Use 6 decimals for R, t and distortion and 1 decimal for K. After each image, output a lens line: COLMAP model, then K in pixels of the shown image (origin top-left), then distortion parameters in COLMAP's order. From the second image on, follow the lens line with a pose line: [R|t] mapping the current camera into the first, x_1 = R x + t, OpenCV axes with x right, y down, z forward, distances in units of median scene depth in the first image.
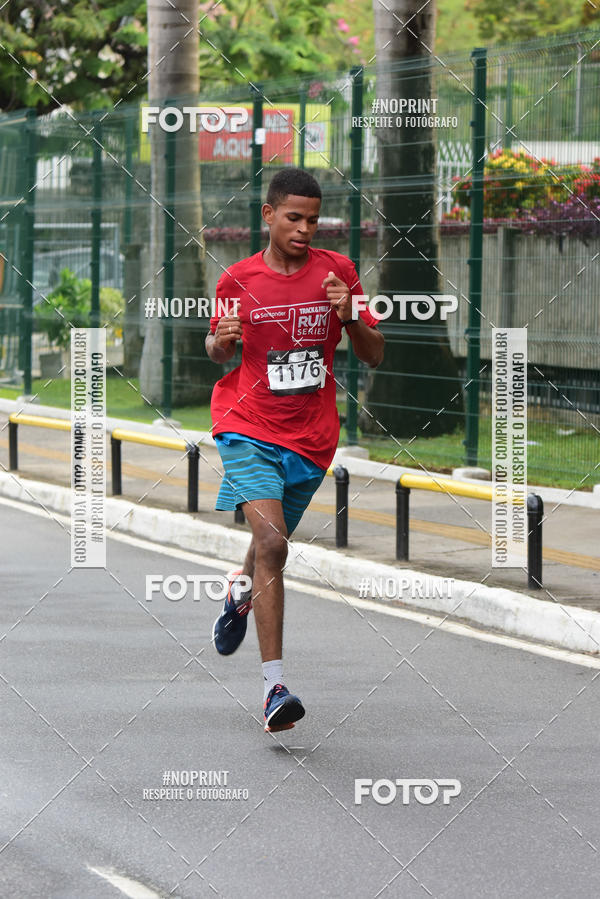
lens RADIAL K [[4641.0, 0, 303.8], [0, 4641.0, 472.3], [0, 0, 1]] dist [0.256836, 5.088014]
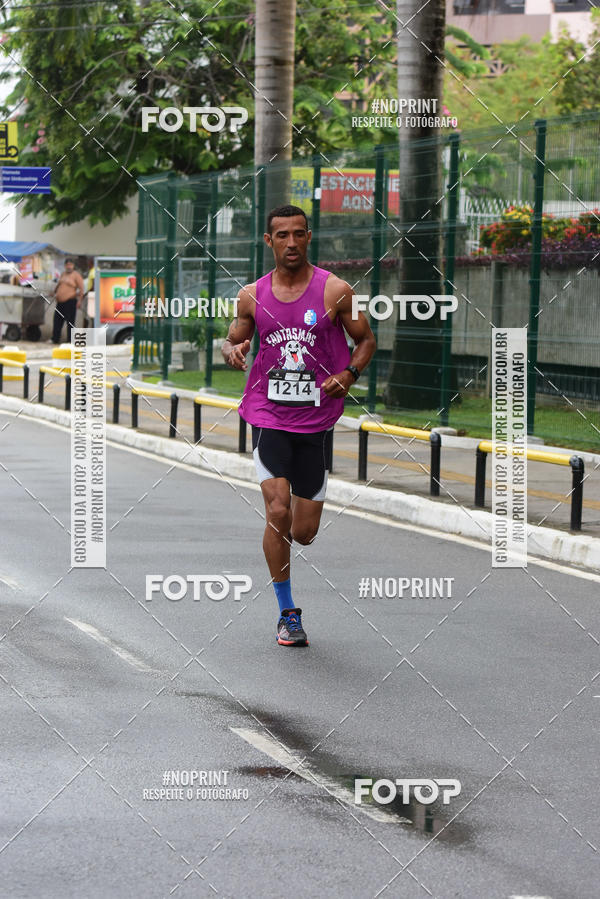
lens RADIAL K [[3804.1, 0, 303.3], [0, 3804.1, 450.7], [0, 0, 1]] dist [0.073452, 0.043670]
pose [[0.998886, 0.016411, -0.044248, 0.032886], [-0.016631, 0.999851, -0.004610, 0.009085], [0.044165, 0.005341, 0.999010, -0.124594]]
